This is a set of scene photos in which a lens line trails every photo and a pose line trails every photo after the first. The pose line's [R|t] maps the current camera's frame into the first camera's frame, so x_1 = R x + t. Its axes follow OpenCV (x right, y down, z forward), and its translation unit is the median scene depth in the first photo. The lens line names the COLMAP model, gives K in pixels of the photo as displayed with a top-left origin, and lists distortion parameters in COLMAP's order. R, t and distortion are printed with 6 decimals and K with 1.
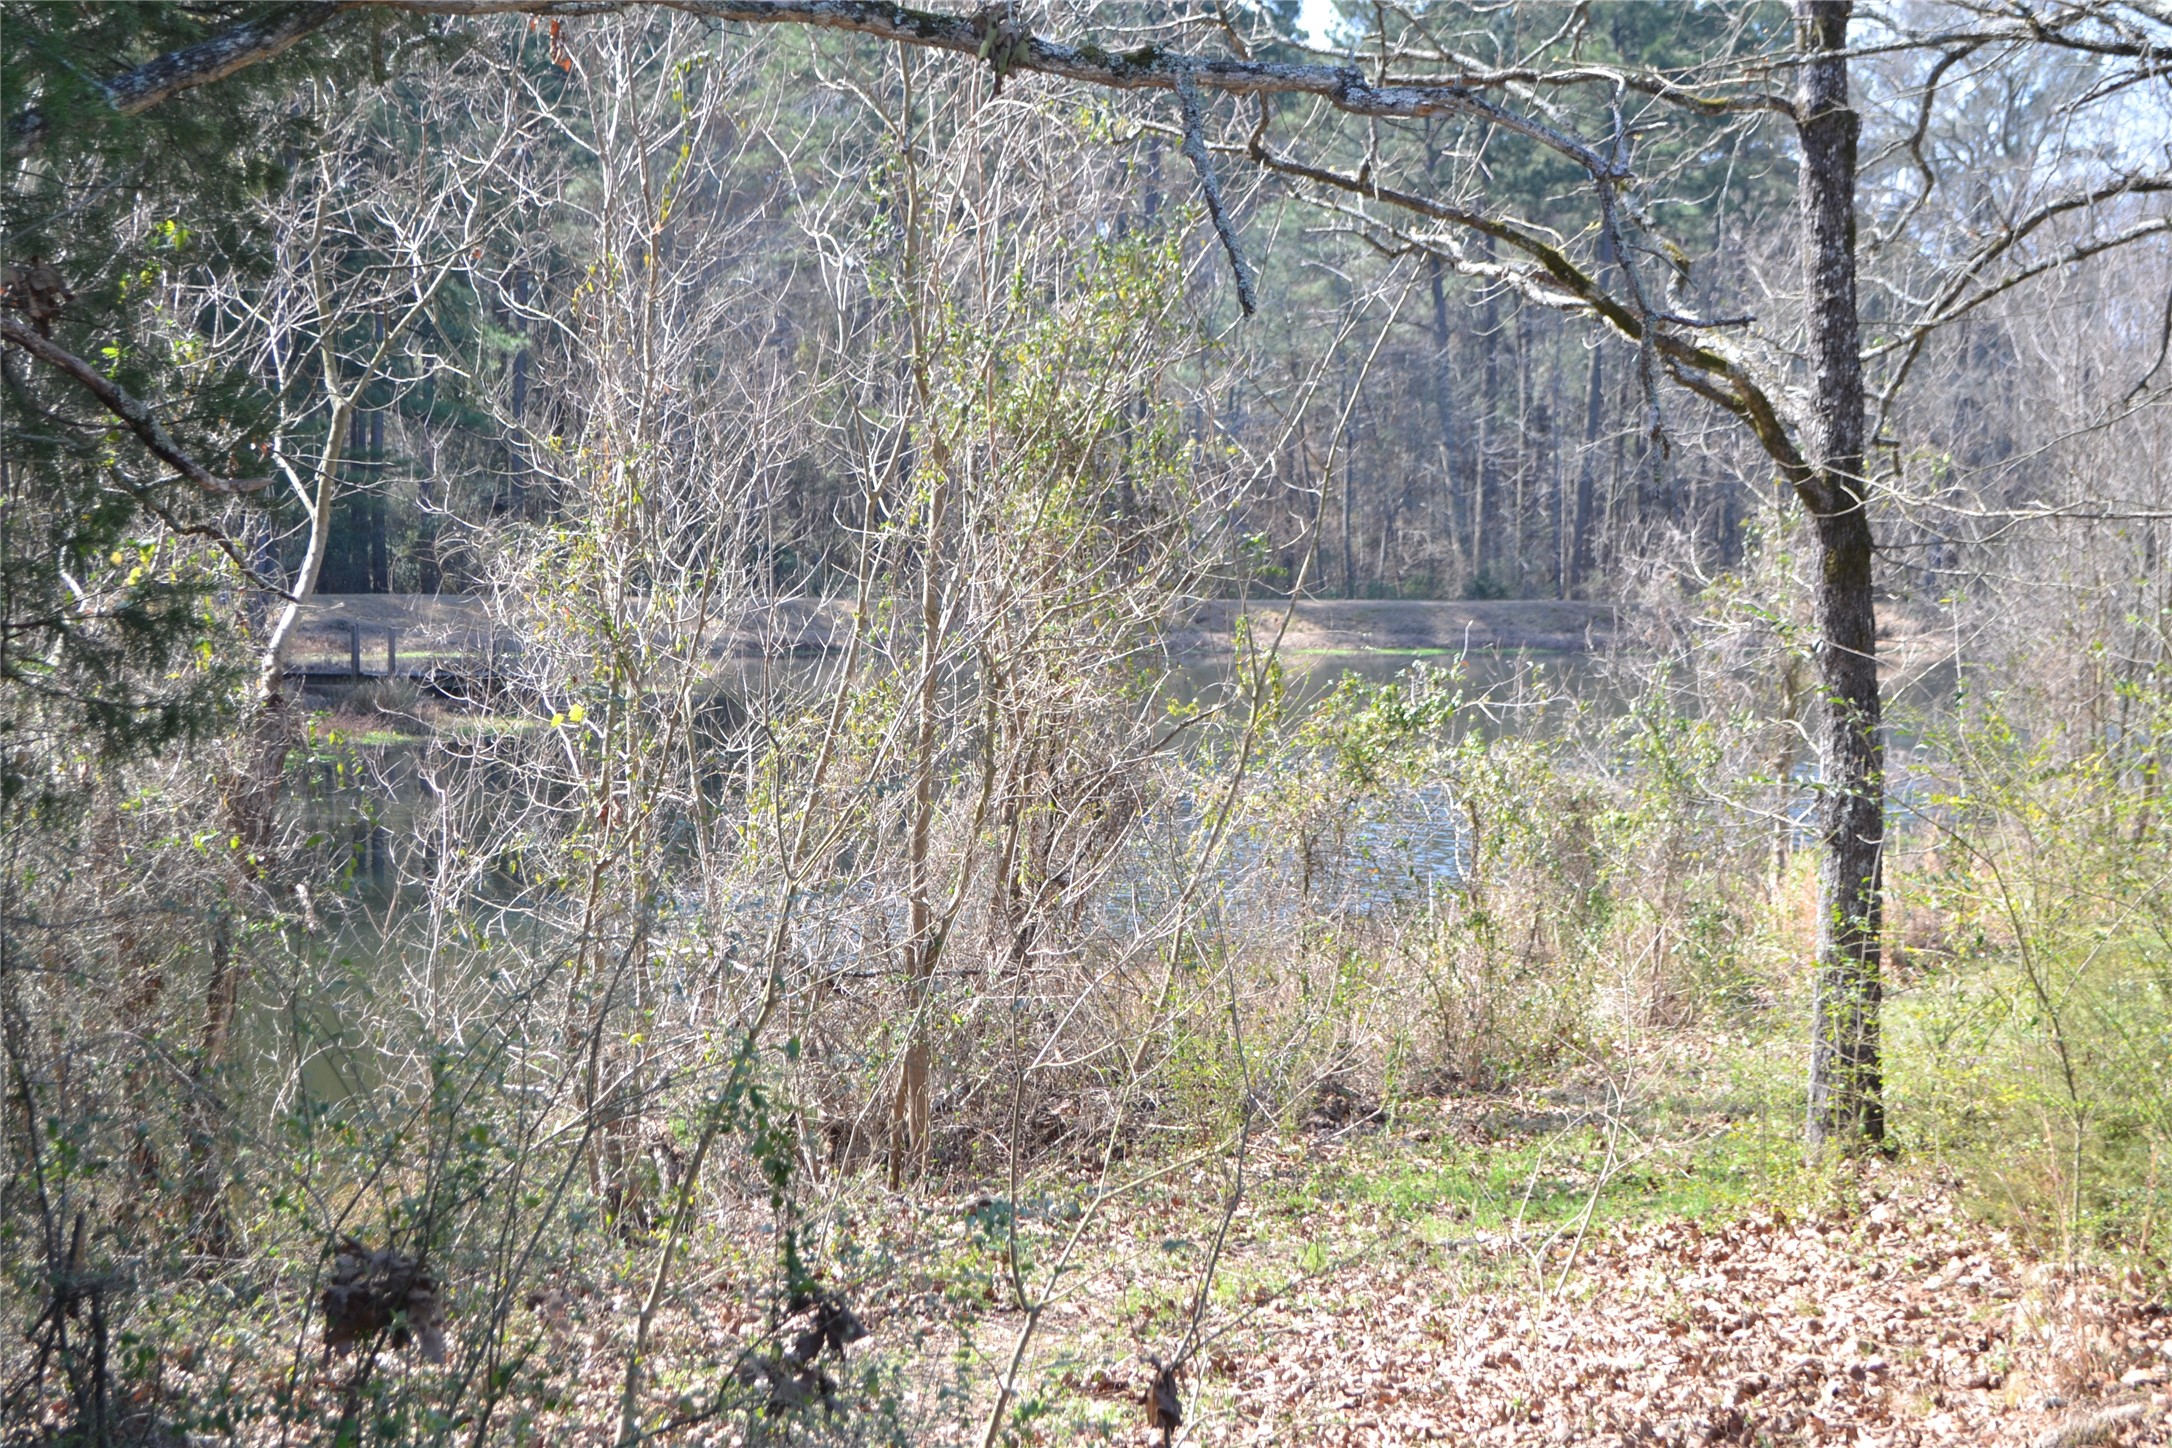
lens RADIAL K [[3644.0, 0, 1059.2], [0, 3644.0, 725.1], [0, 0, 1]] dist [0.005582, 0.018370]
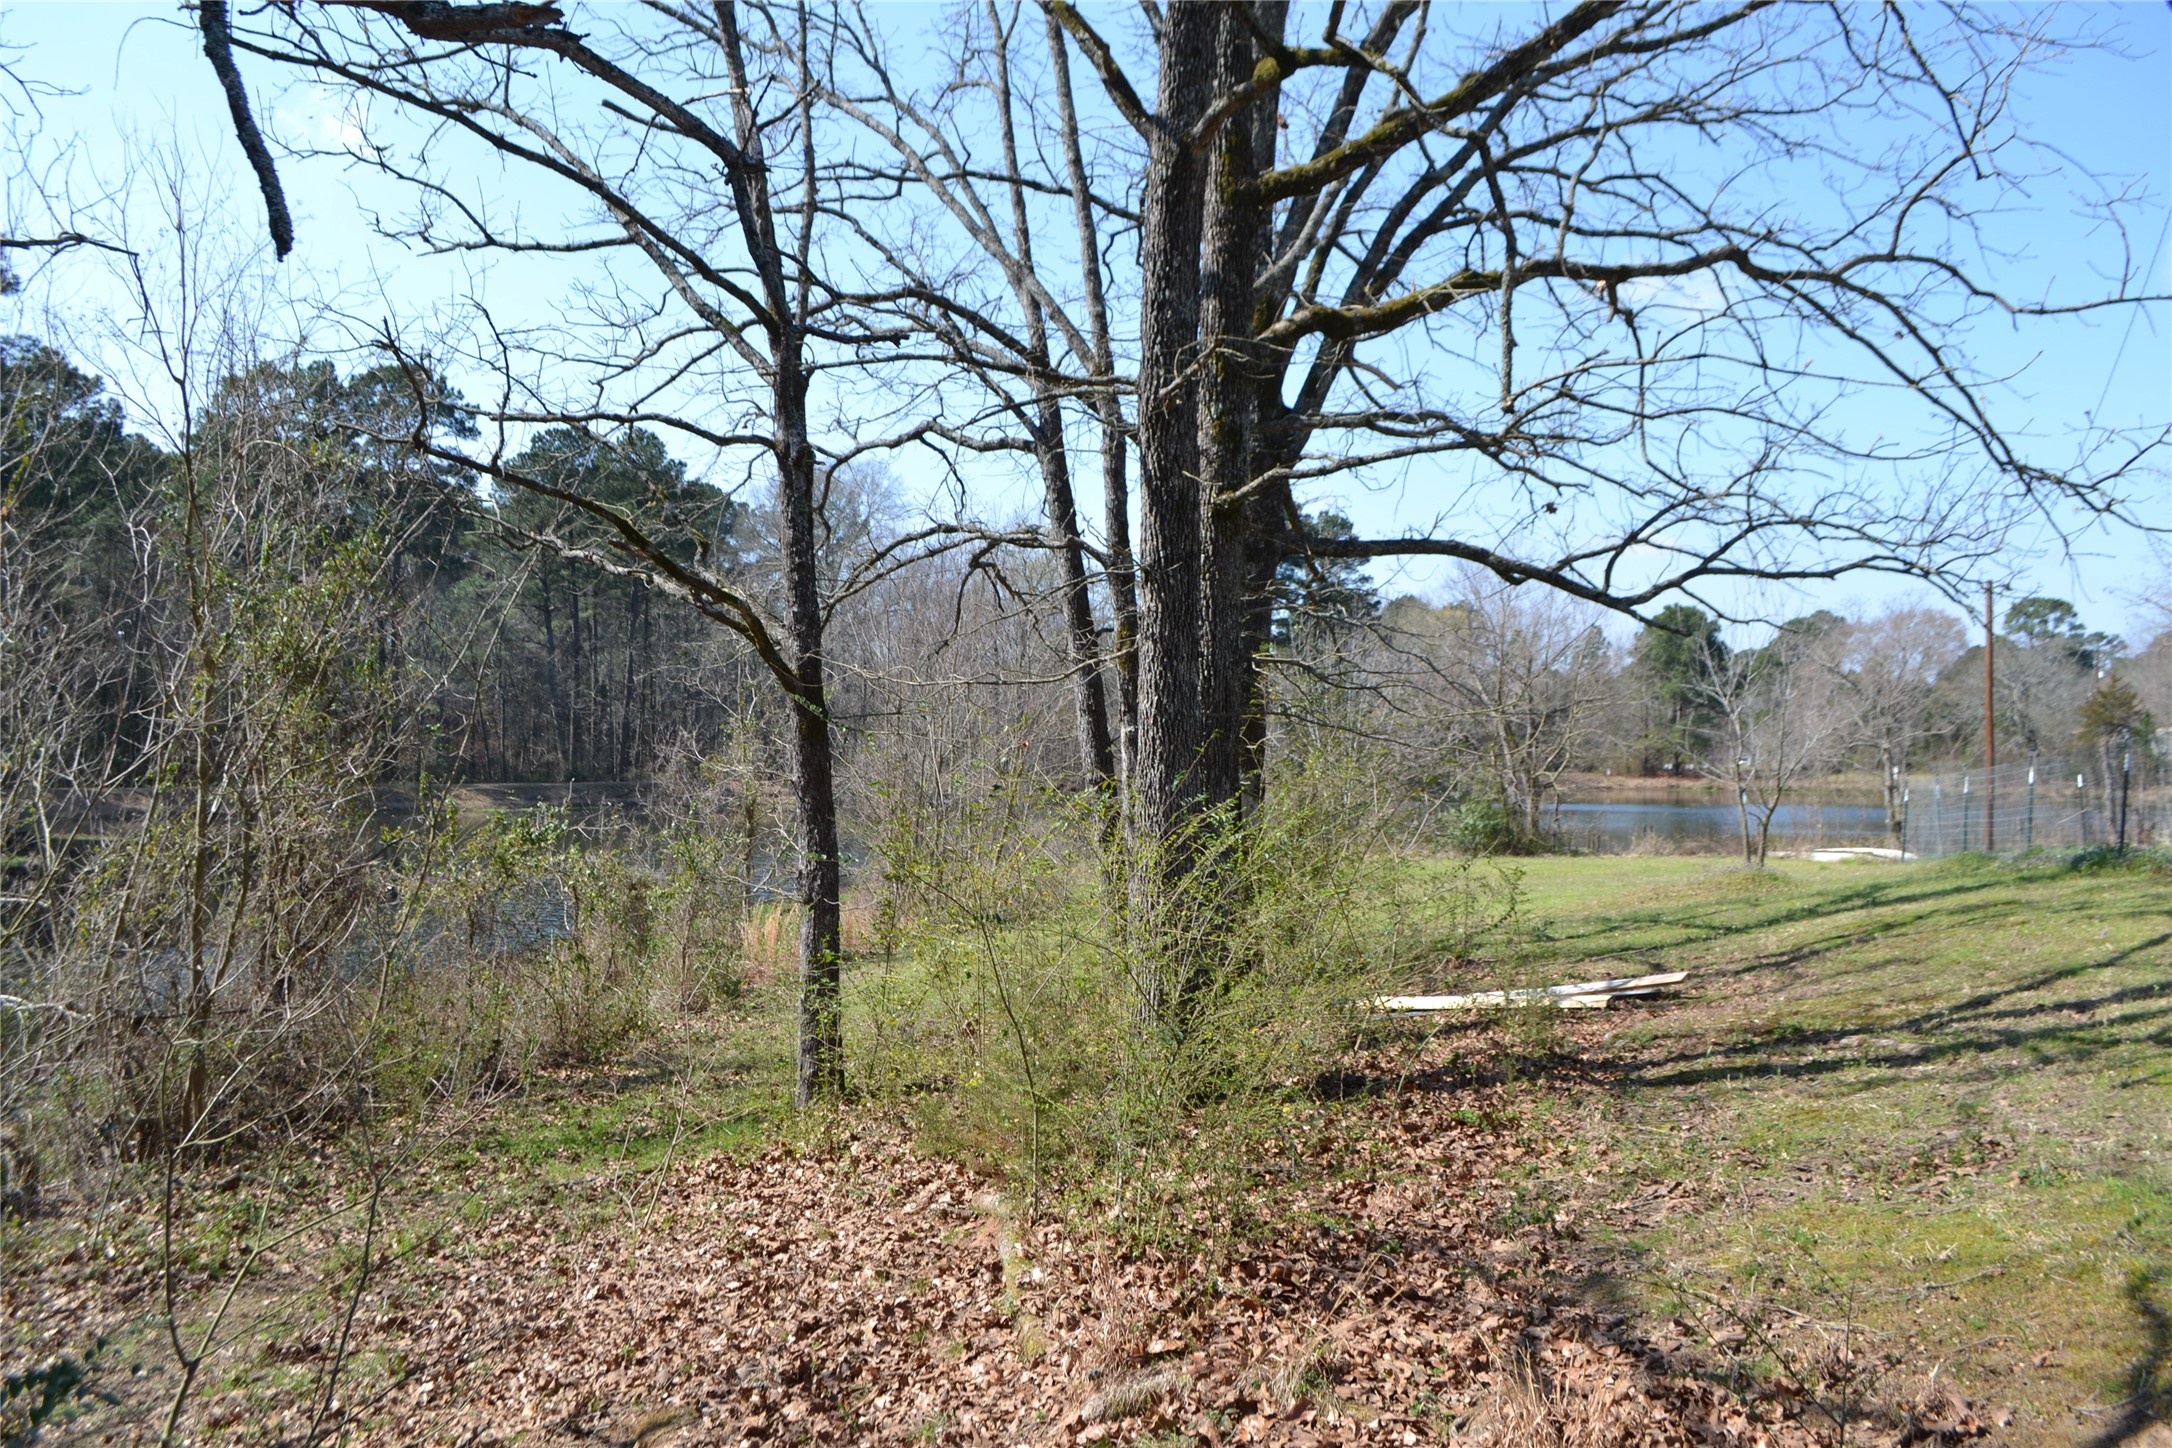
lens RADIAL K [[1747.9, 0, 1060.2], [0, 1747.9, 738.6], [0, 0, 1]] dist [-0.076690, 0.010306]
pose [[0.925394, -0.008291, 0.378916, 0.029601], [0.030809, 0.998098, -0.053403, 0.004584], [-0.377752, 0.061093, 0.923889, 0.282208]]
